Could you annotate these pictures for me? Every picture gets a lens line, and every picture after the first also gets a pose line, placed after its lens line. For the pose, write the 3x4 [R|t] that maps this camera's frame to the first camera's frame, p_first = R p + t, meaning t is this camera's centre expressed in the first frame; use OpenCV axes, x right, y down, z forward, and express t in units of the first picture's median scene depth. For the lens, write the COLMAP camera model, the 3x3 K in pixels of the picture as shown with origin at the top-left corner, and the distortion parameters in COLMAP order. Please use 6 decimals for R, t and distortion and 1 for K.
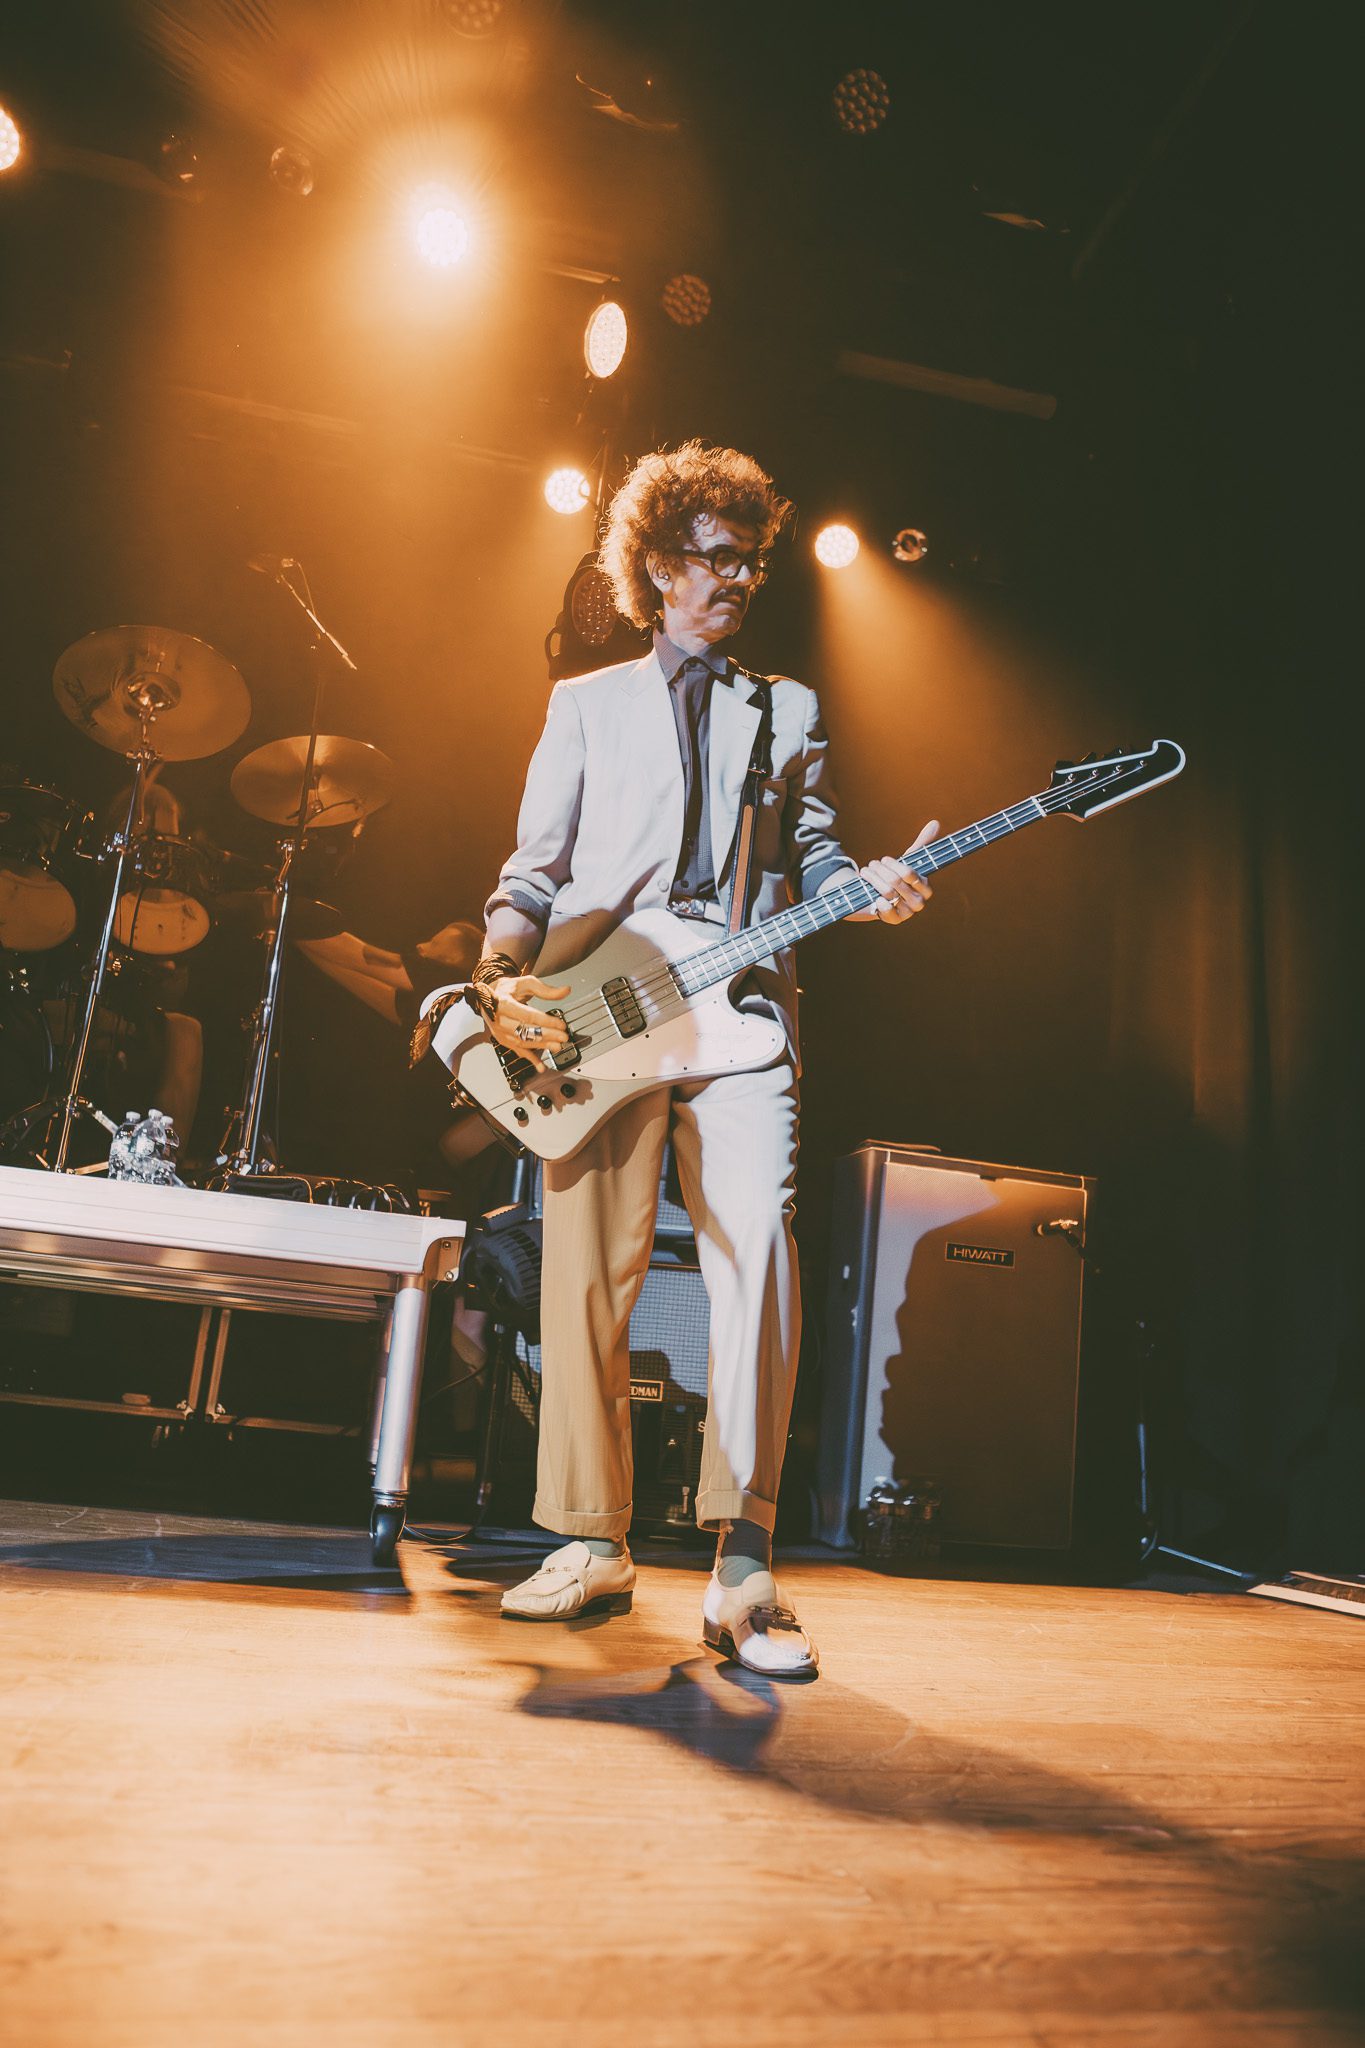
lens RADIAL K [[1422.1, 0, 682.5], [0, 1422.1, 1024.0], [0, 0, 1]] dist [-0.063084, 0.006186]
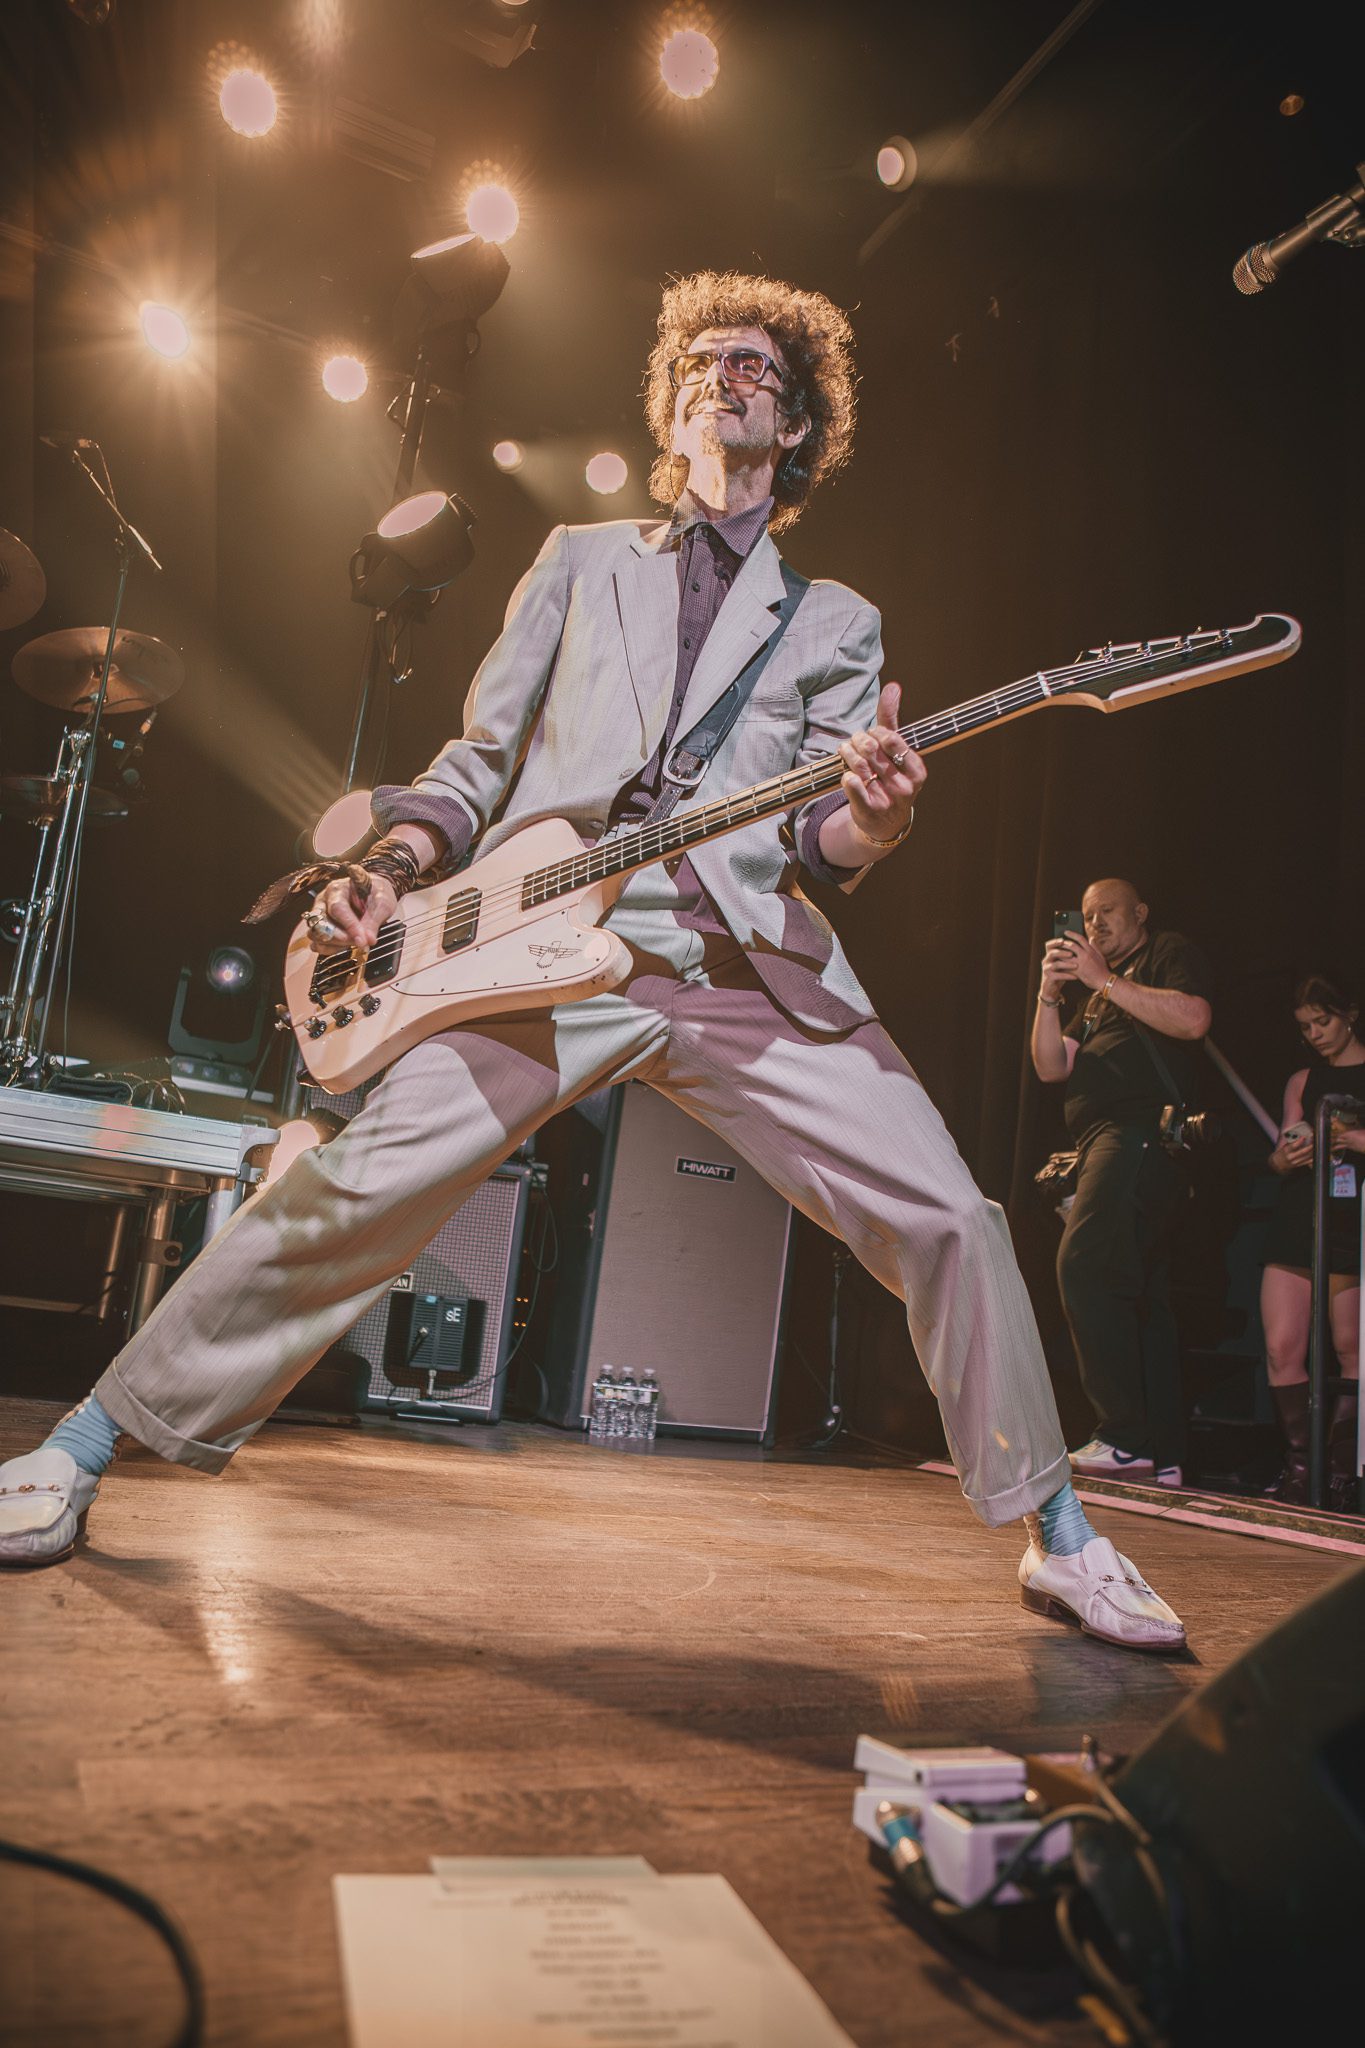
lens RADIAL K [[1422.1, 0, 682.5], [0, 1422.1, 1024.0], [0, 0, 1]] dist [-0.063084, 0.006186]
pose [[0.972455, 0.066531, 0.223392, -0.070316], [-0.084435, 0.993856, 0.071561, -0.031661], [-0.217258, -0.088452, 0.972098, -0.077704]]
